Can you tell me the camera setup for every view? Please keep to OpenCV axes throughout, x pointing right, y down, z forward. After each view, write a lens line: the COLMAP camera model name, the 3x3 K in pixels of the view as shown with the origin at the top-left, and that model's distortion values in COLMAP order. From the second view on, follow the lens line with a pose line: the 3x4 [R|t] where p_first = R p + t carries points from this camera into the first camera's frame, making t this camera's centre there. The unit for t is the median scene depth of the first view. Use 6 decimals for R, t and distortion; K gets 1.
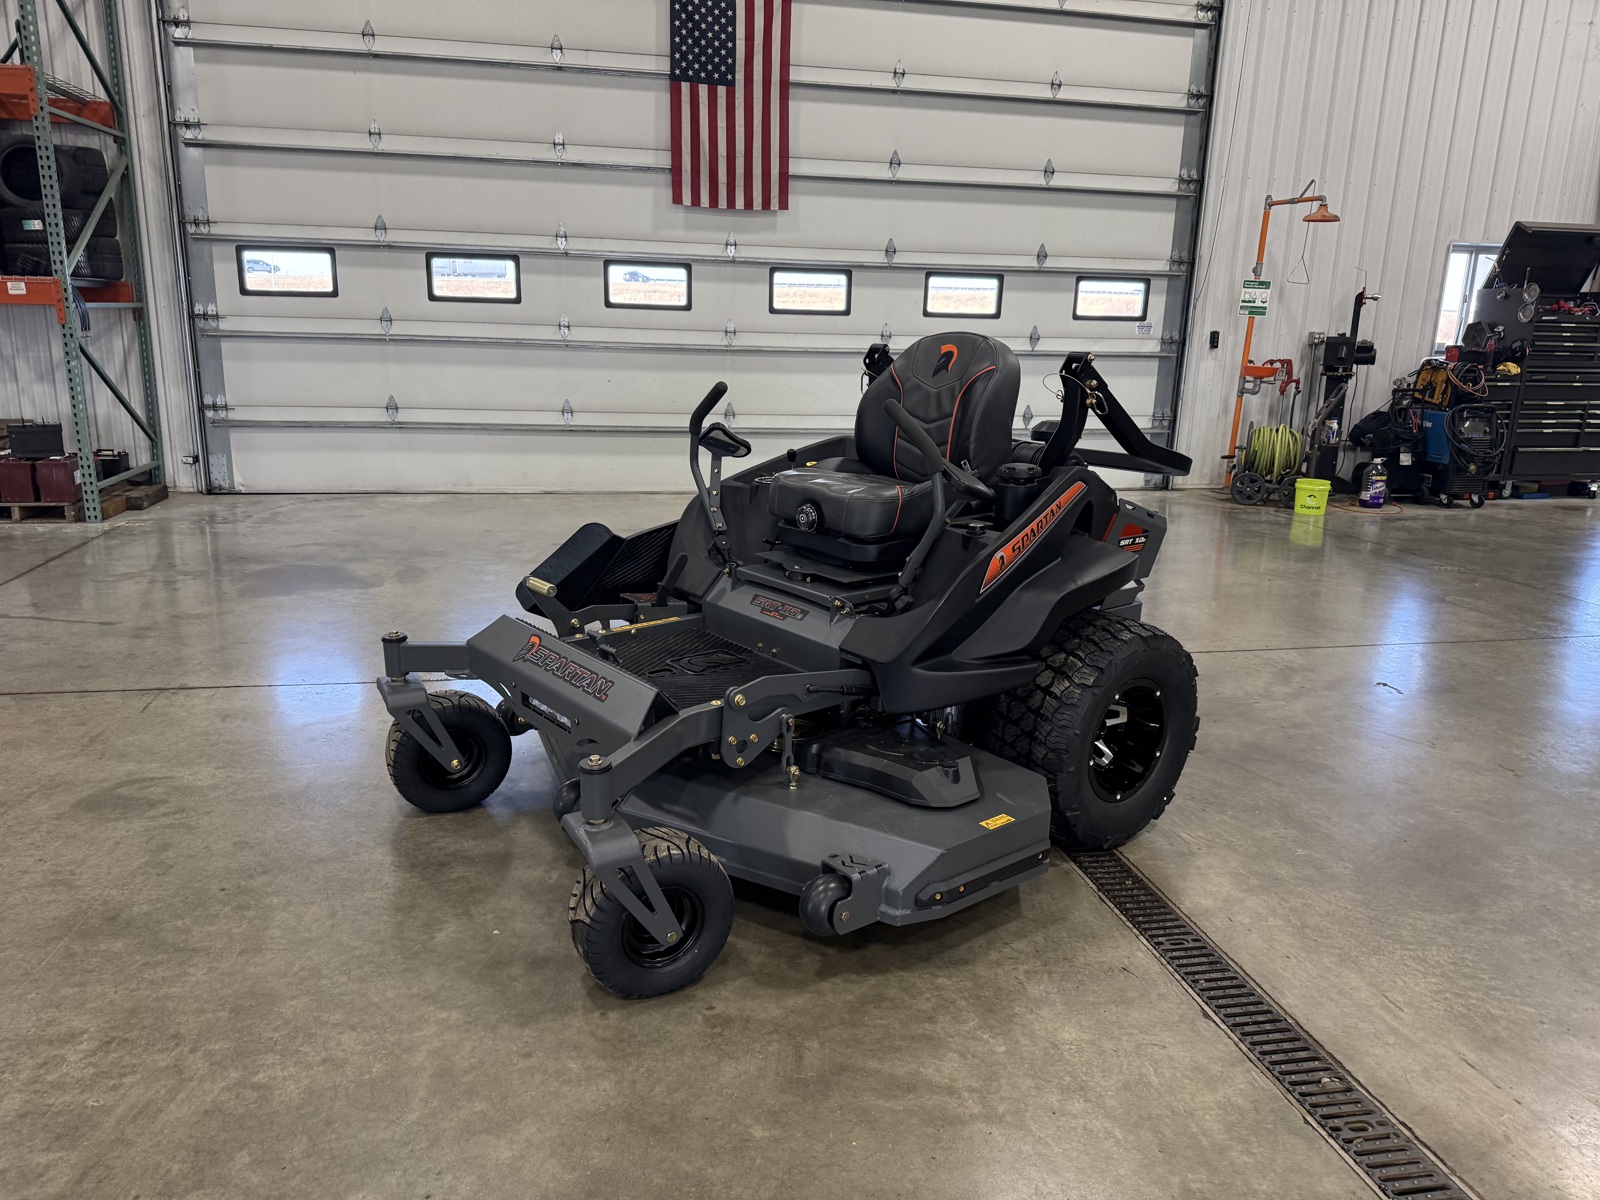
lens RADIAL K [[1129.2, 0, 792.3], [0, 1129.2, 607.0], [0, 0, 1]] dist [0.022728, -0.030005]
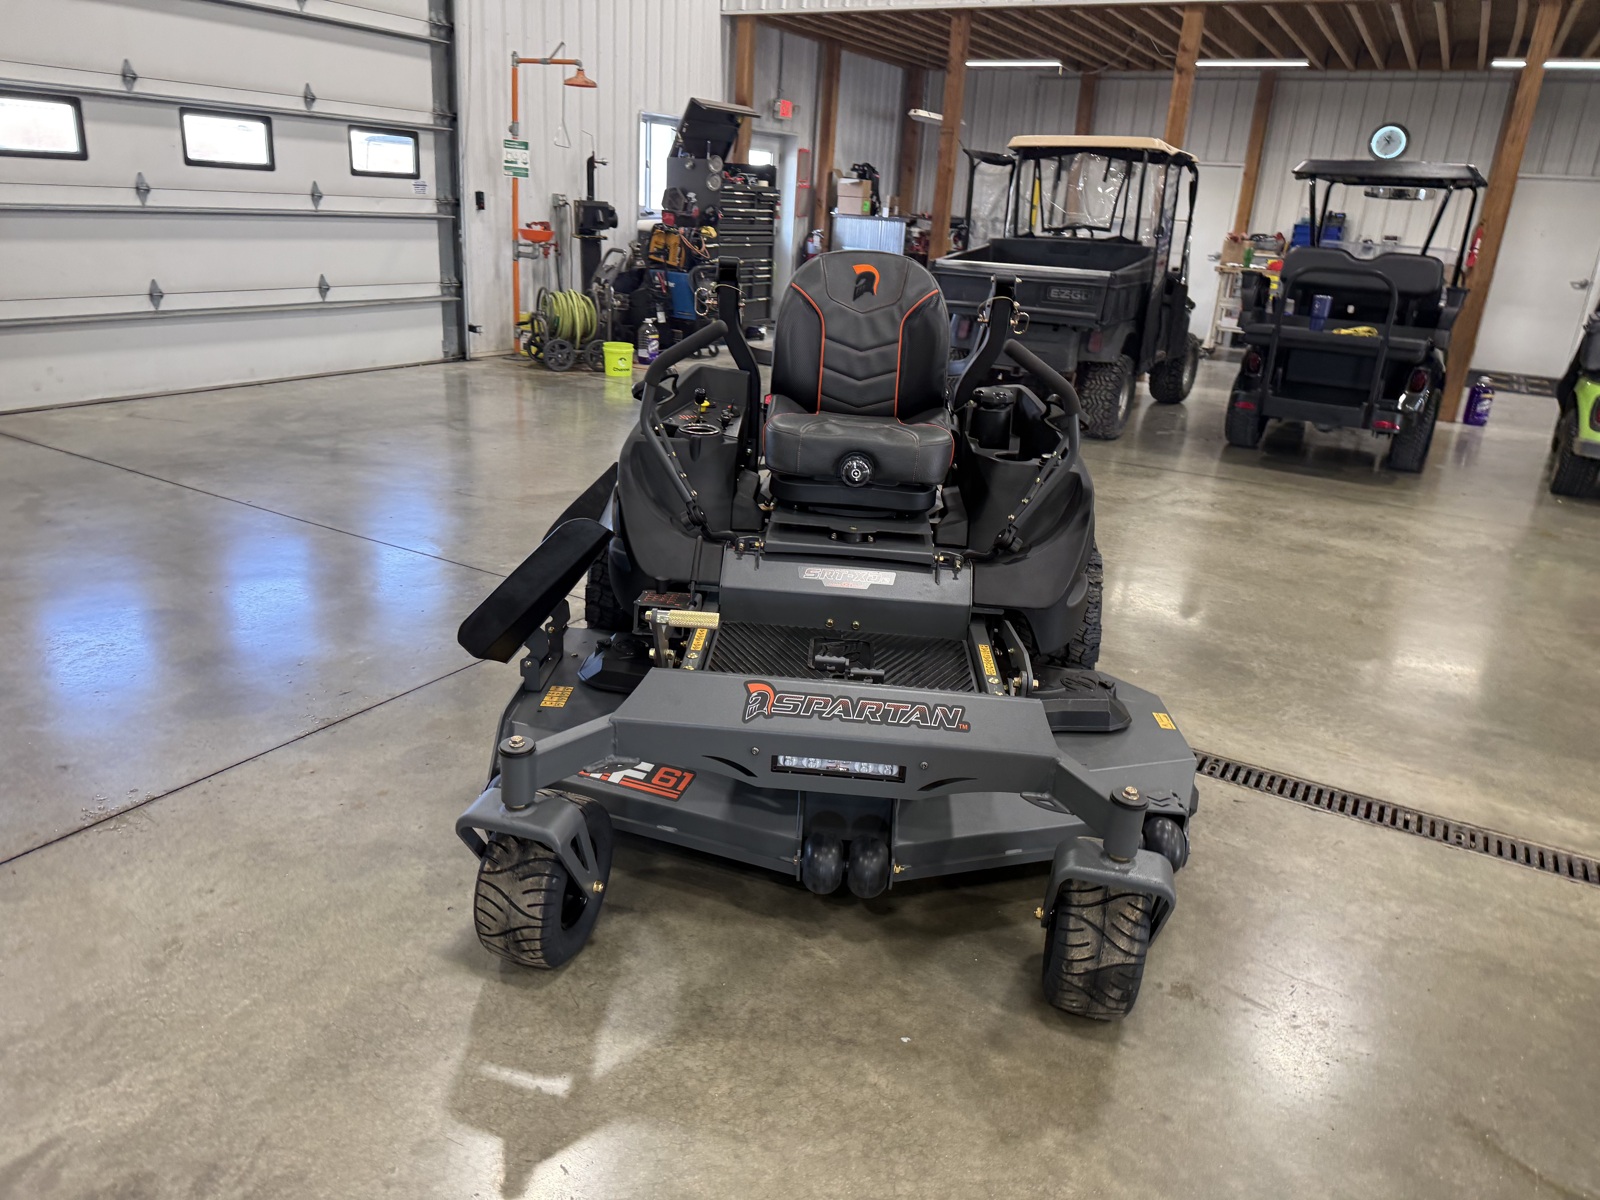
lens RADIAL K [[1129.2, 0, 795.5], [0, 1129.2, 595.2], [0, 0, 1]] dist [0.022728, -0.030005]
pose [[0.661103, -0.233824, 0.712930, -0.261501], [0.142476, 0.972034, 0.186684, -0.058996], [-0.736643, -0.021842, 0.675929, 0.160350]]
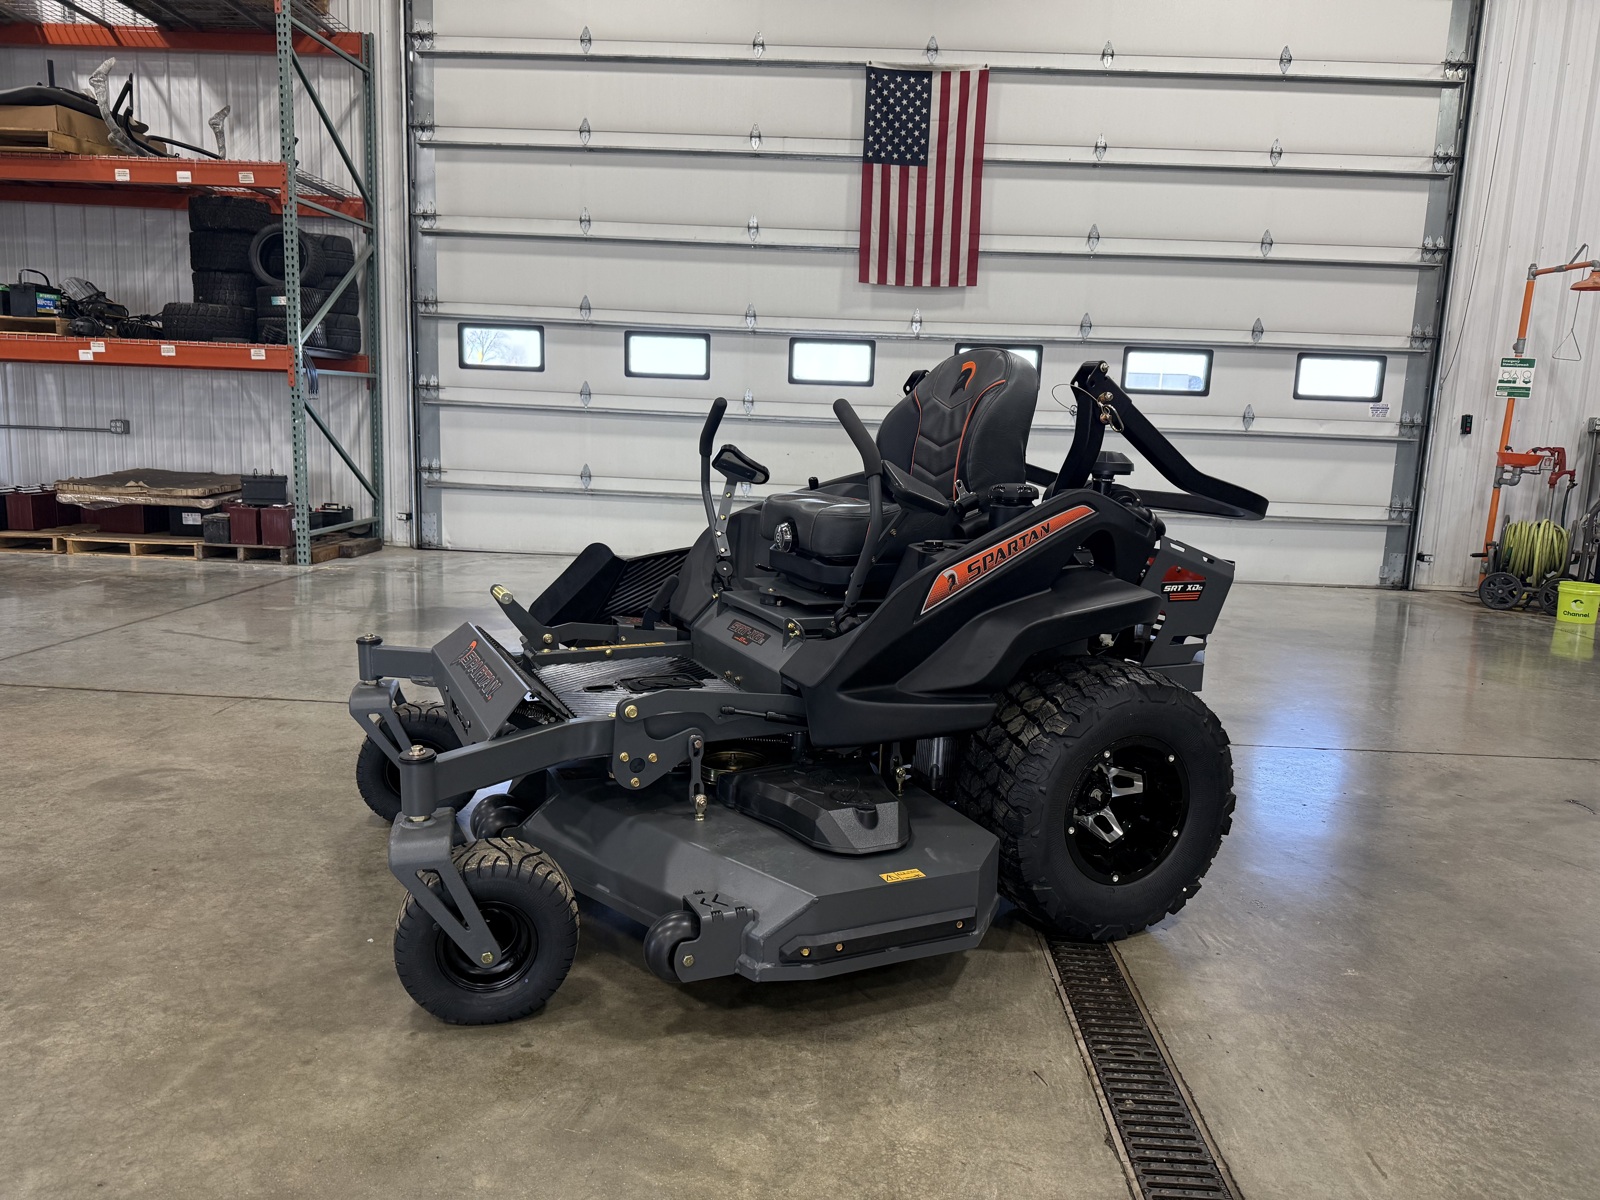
lens RADIAL K [[1129.2, 0, 799.4], [0, 1129.2, 606.6], [0, 0, 1]] dist [0.022728, -0.030005]
pose [[0.971649, 0.049063, -0.231281, 0.091584], [-0.070277, 0.993951, -0.084393, 0.020532], [0.225742, 0.098254, 0.969220, 0.042976]]
